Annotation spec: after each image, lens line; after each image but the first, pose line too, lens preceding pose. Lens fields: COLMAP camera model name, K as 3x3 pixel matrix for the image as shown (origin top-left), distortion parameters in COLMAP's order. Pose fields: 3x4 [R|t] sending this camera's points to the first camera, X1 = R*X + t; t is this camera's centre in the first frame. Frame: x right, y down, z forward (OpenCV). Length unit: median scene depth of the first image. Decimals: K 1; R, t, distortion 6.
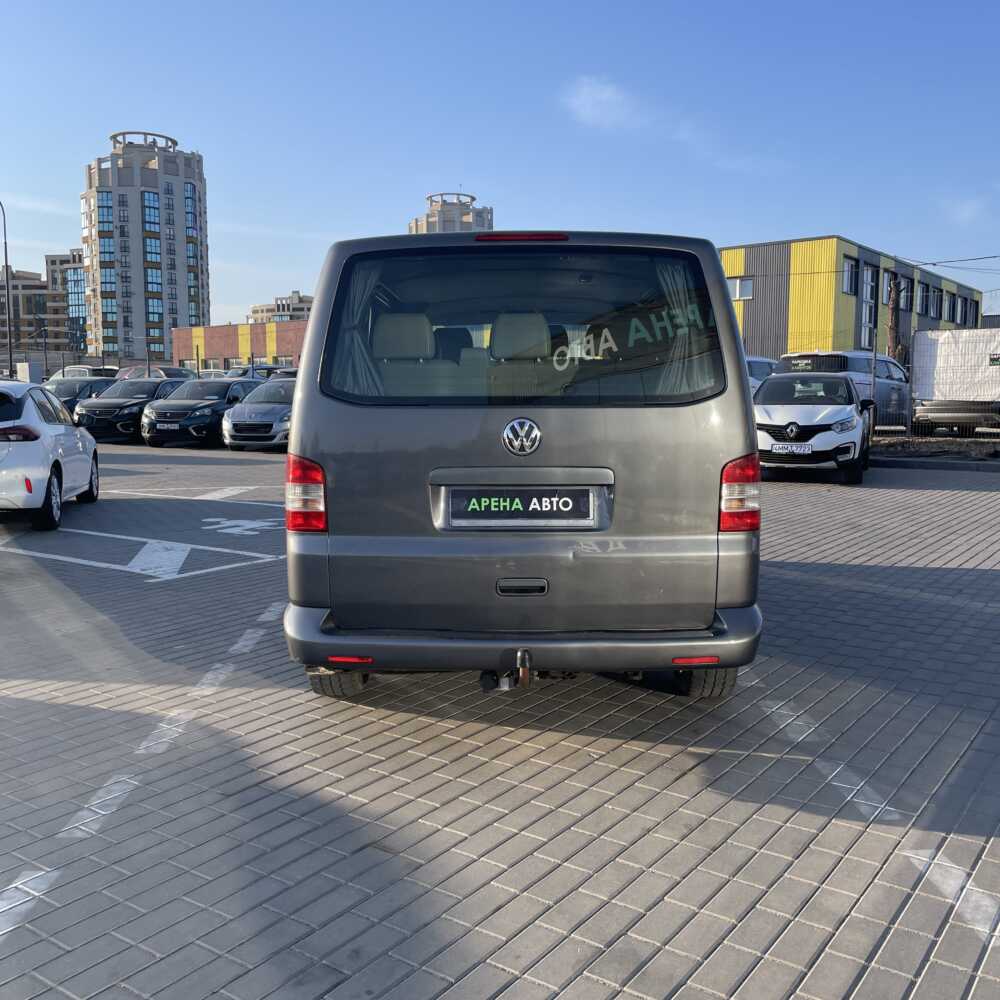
lens RADIAL K [[992.8, 0, 500.0], [0, 992.8, 500.0], [0, 0, 1]] dist [0.107820, -0.146042]
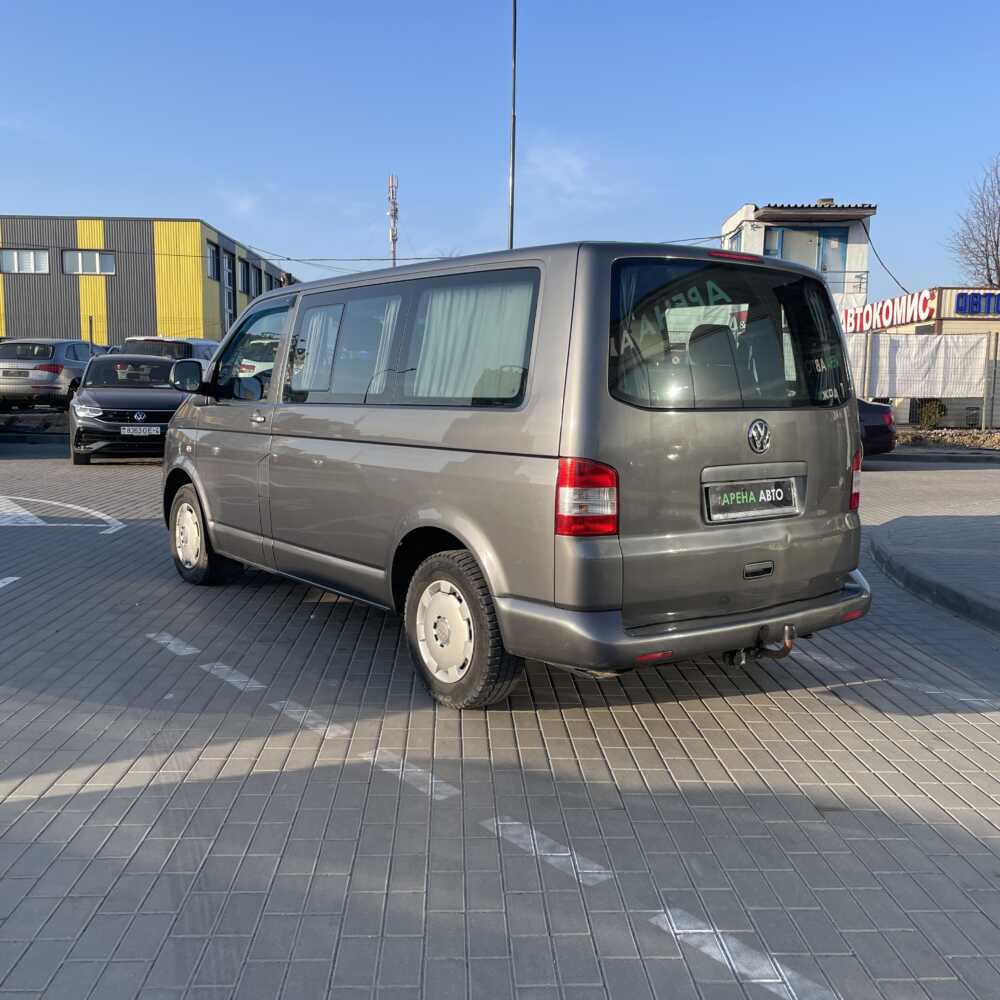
lens RADIAL K [[995.3, 0, 500.9], [0, 995.3, 486.4], [0, 0, 1]] dist [0.092436, -0.111930]
pose [[0.789105, -0.049180, 0.612286, -0.747841], [0.045775, 0.998726, 0.021225, -0.036952], [-0.612550, 0.011279, 0.790351, 0.231241]]
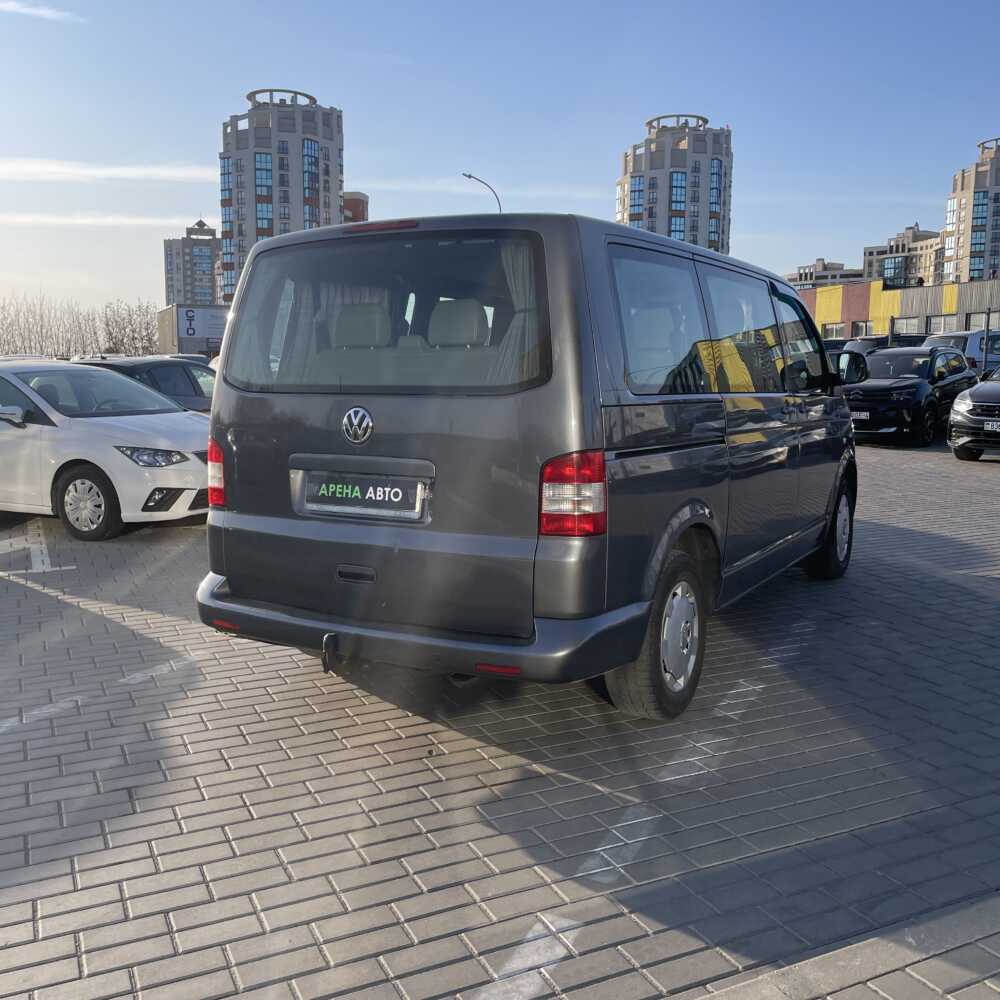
lens RADIAL K [[995.3, 0, 500.9], [0, 995.3, 486.4], [0, 0, 1]] dist [0.092436, -0.111930]
pose [[0.875482, 0.057777, -0.479784, 0.525236], [-0.050915, 0.998329, 0.027315, -0.030350], [0.480560, 0.000515, 0.876962, 0.149934]]
